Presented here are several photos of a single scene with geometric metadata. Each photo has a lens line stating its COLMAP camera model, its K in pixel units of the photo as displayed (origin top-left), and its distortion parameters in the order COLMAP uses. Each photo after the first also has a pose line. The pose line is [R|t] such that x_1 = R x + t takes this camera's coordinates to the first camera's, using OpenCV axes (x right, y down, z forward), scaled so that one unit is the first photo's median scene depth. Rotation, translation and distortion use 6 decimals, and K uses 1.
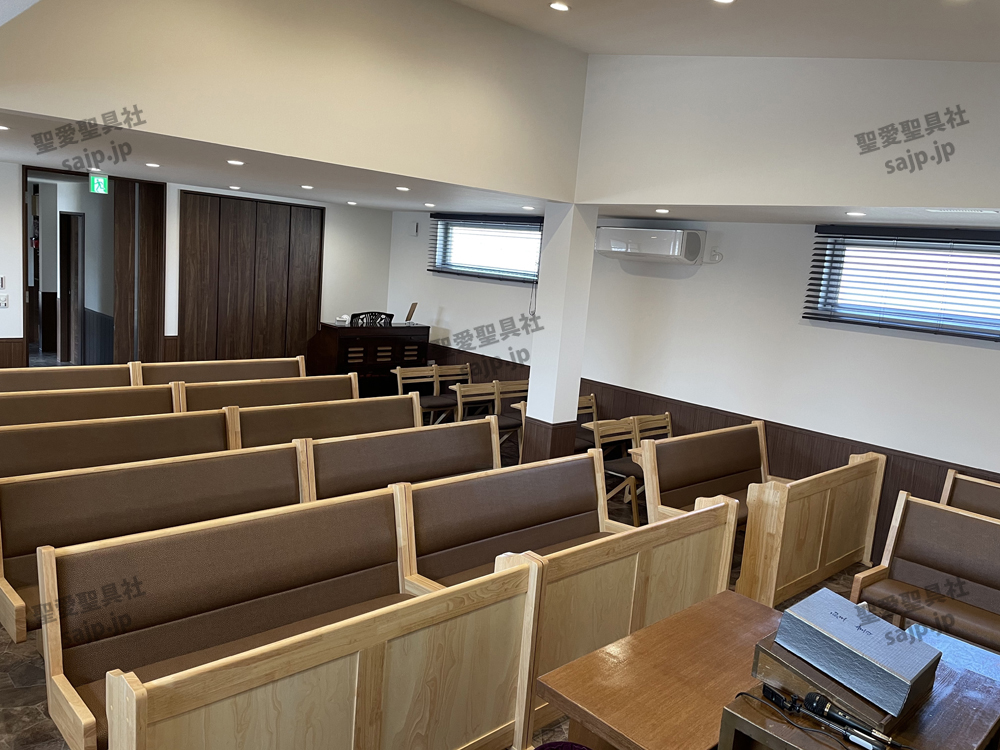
lens RADIAL K [[749.1, 0, 501.9], [0, 749.1, 373.1], [0, 0, 1]] dist [0.057851, -0.064000]
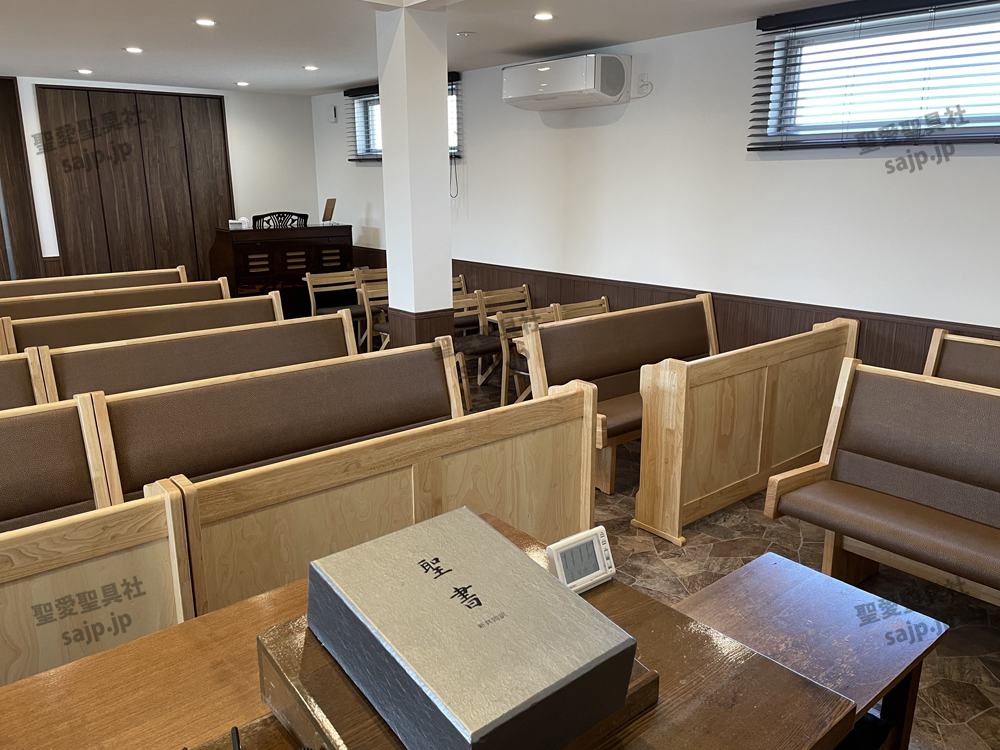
lens RADIAL K [[749.1, 0, 499.8], [0, 749.1, 376.9], [0, 0, 1]] dist [0.057851, -0.064000]
pose [[0.994375, -0.070074, -0.079426, 0.191685], [0.077736, 0.992157, 0.097889, 0.058283], [0.071944, -0.103513, 0.992023, 0.201241]]
